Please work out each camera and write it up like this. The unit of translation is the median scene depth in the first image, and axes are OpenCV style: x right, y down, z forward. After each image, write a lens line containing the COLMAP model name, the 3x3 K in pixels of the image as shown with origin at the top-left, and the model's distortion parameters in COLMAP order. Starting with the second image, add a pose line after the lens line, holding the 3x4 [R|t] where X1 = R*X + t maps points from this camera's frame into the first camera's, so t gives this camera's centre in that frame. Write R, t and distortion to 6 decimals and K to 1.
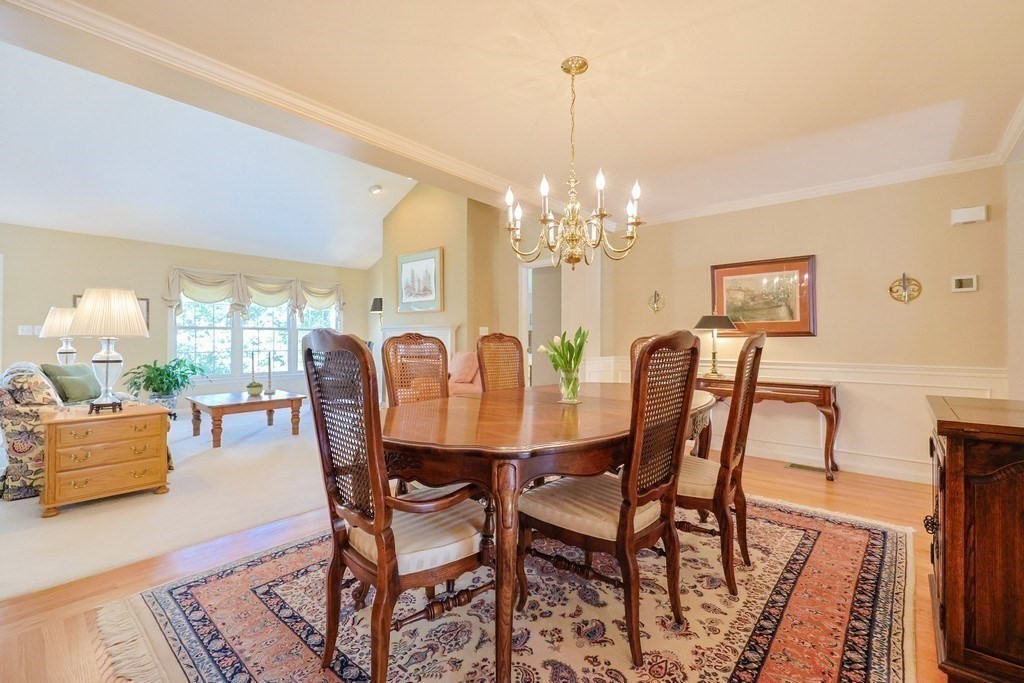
lens RADIAL K [[439.0, 0, 510.0], [0, 439.0, 335.6], [0, 0, 1]] dist [-0.000208, -0.000586]
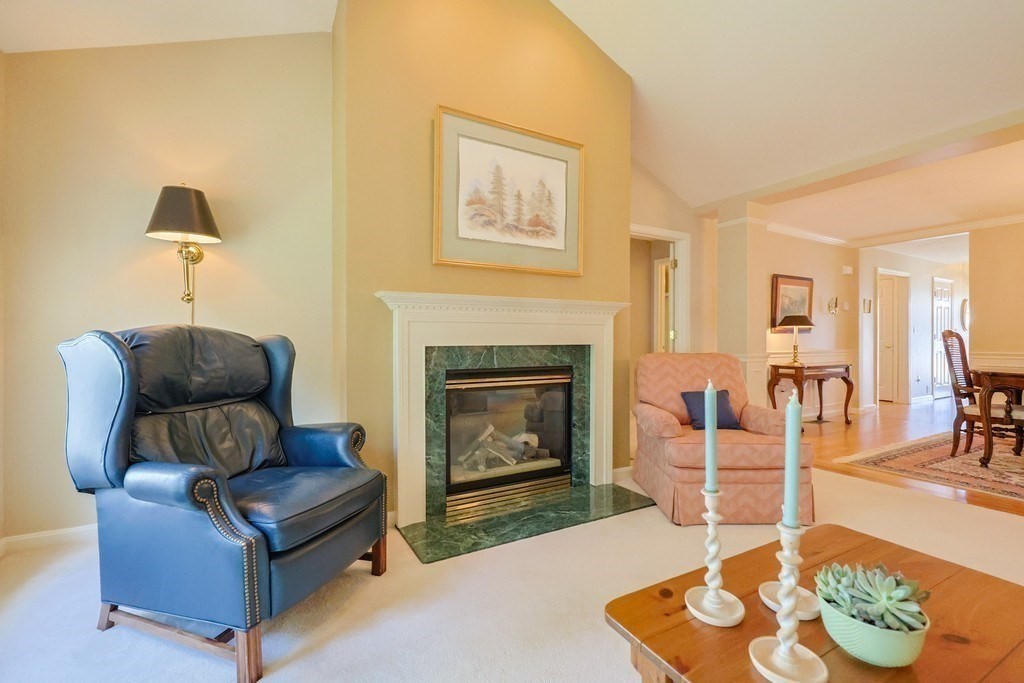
lens RADIAL K [[439.0, 0, 521.3], [0, 439.0, 342.8], [0, 0, 1]] dist [-0.000208, -0.000586]
pose [[0.329619, -0.006508, 0.944092, -0.671832], [-0.004121, 0.999957, 0.008331, 0.016715], [-0.944105, -0.006637, 0.329578, 0.926940]]
